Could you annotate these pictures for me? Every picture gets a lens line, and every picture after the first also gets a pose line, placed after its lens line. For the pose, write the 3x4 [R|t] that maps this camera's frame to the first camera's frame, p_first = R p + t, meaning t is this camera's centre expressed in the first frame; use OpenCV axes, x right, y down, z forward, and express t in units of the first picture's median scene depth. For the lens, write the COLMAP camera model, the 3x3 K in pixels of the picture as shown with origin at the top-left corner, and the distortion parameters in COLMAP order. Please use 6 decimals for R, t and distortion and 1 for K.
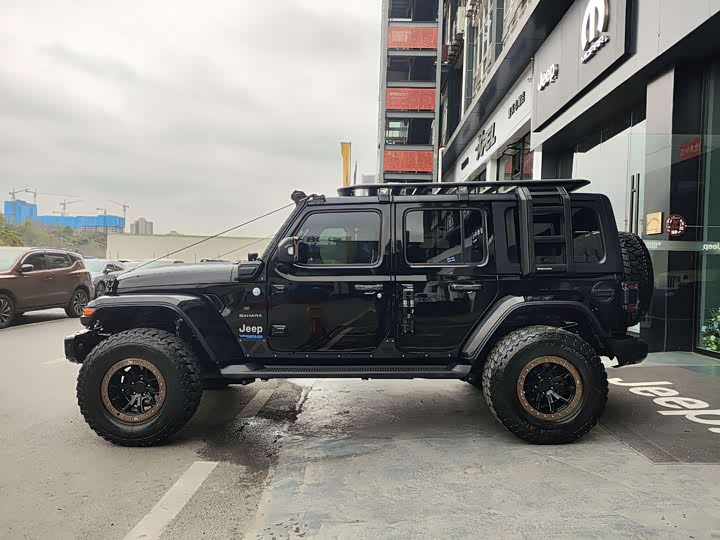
lens RADIAL K [[529.4, 0, 359.7], [0, 529.4, 261.0], [0, 0, 1]] dist [0.073822, -0.088185]
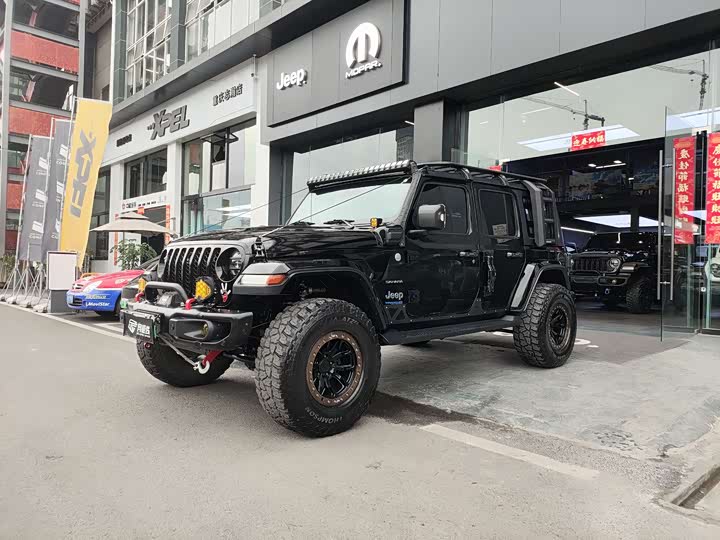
lens RADIAL K [[517.9, 0, 360.0], [0, 517.9, 270.0], [0, 0, 1]] dist [0.051437, -0.078388]
pose [[0.711104, -0.007091, 0.703051, -0.920671], [-0.017783, 0.999448, 0.028067, 0.055568], [-0.702862, -0.032461, 0.710585, 0.366949]]
